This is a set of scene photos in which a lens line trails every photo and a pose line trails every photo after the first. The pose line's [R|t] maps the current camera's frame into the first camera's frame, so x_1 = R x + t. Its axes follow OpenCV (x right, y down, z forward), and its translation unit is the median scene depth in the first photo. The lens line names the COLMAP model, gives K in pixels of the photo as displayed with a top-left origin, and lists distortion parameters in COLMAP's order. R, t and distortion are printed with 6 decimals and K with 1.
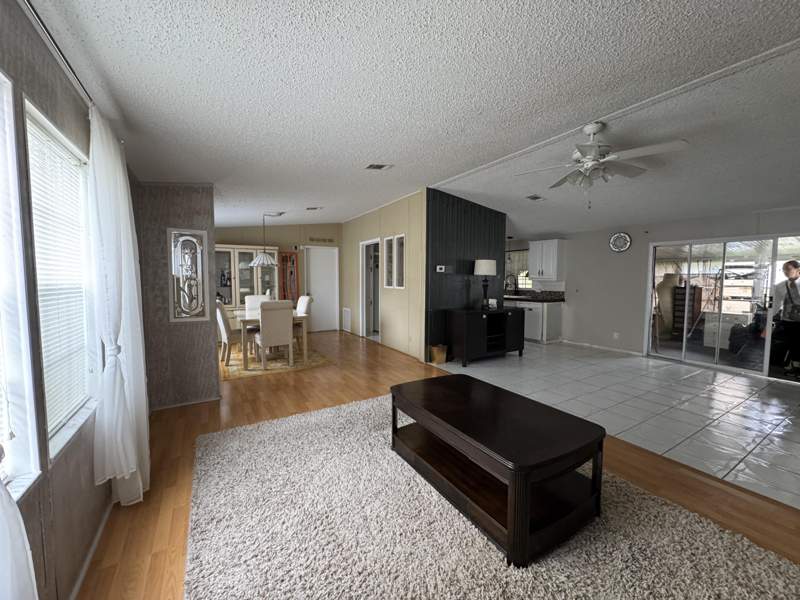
lens RADIAL K [[319.3, 0, 400.0], [0, 319.3, 300.0], [0, 0, 1]] dist [-0.006982, 0.000280]
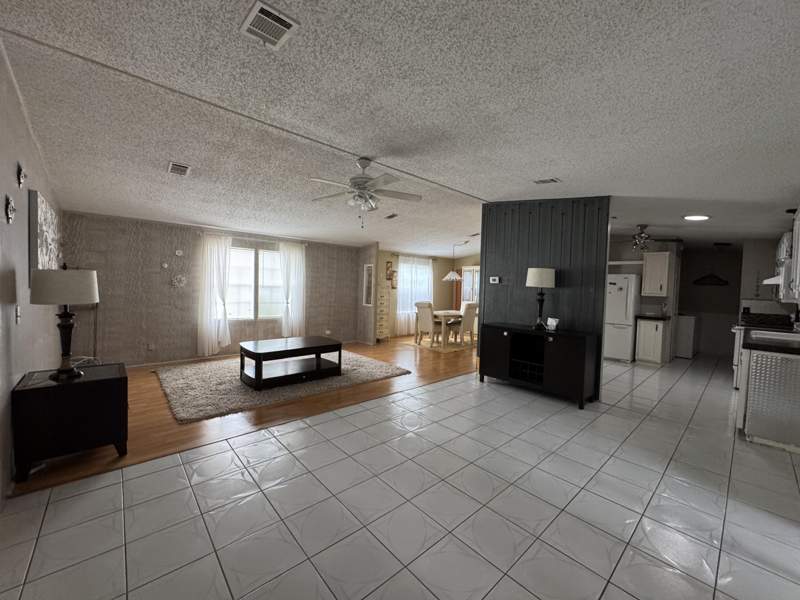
lens RADIAL K [[319.3, 0, 400.0], [0, 319.3, 300.0], [0, 0, 1]] dist [-0.006982, 0.000280]
pose [[0.190285, 0.043444, -0.980767, 0.950000], [-0.093514, 0.995280, 0.025943, -0.031985], [0.977265, 0.086779, 0.193449, 0.484331]]
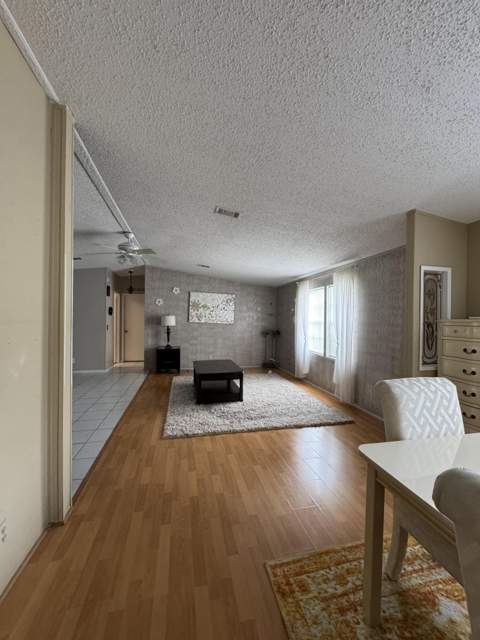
lens RADIAL K [[255.4, 0, 240.0], [0, 255.4, 320.0], [0, 0, 1]] dist [-0.006982, 0.000280]
pose [[-0.949298, -0.013885, 0.314071, -0.235040], [0.007435, 0.997753, 0.066583, -0.076214], [-0.314290, 0.065542, -0.947062, 1.133459]]
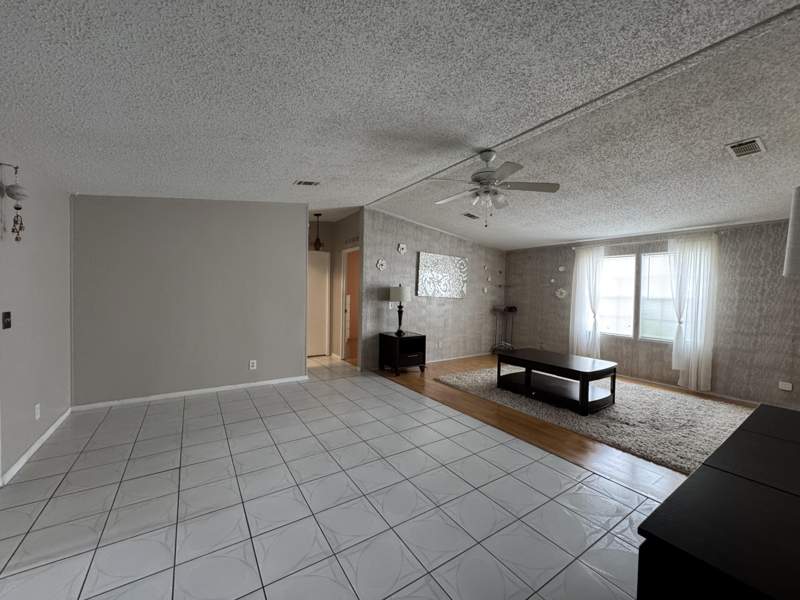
lens RADIAL K [[319.3, 0, 400.0], [0, 319.3, 300.0], [0, 0, 1]] dist [-0.006982, 0.000280]
pose [[-0.998979, -0.018142, -0.041386, 0.486060], [-0.021947, 0.995387, 0.093402, -0.070214], [0.039501, 0.094215, -0.994768, 1.094186]]
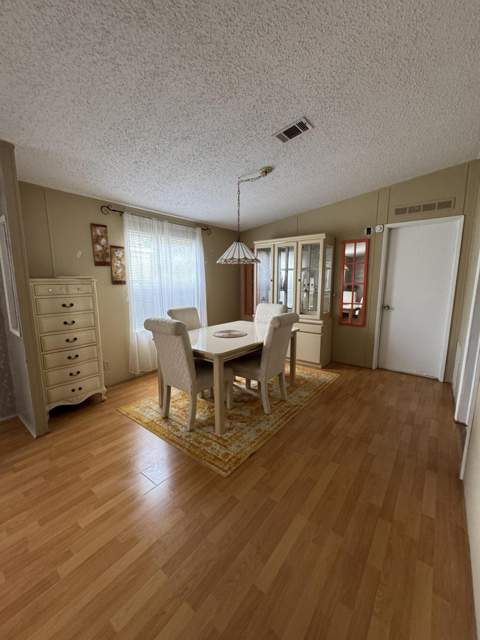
lens RADIAL K [[255.4, 0, 240.0], [0, 255.4, 320.0], [0, 0, 1]] dist [-0.006982, 0.000280]
pose [[0.348846, 0.146762, -0.925617, 0.089950], [-0.065002, 0.989073, 0.132325, -0.057645], [0.934923, 0.014006, 0.354574, 0.804068]]
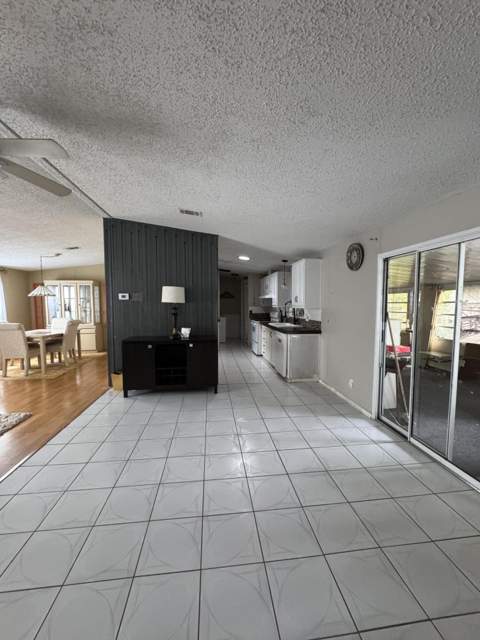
lens RADIAL K [[255.4, 0, 240.0], [0, 255.4, 320.0], [0, 0, 1]] dist [-0.006982, 0.000280]
pose [[0.912419, 0.025467, -0.408465, 0.726697], [-0.026608, 0.999642, 0.002889, -0.032364], [0.408392, 0.008233, 0.912769, 0.376983]]
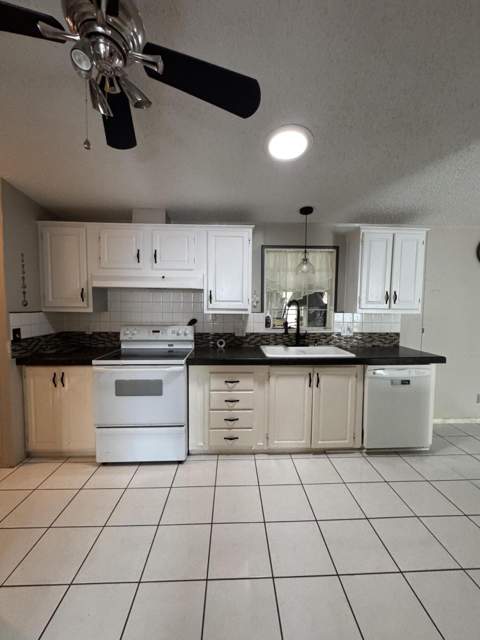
lens RADIAL K [[255.4, 0, 240.0], [0, 255.4, 320.0], [0, 0, 1]] dist [-0.006982, 0.000280]
pose [[0.484521, -0.052313, 0.873214, 0.009299], [0.051954, 0.998169, 0.030972, -0.092494], [-0.873235, 0.030360, 0.486352, 1.247769]]
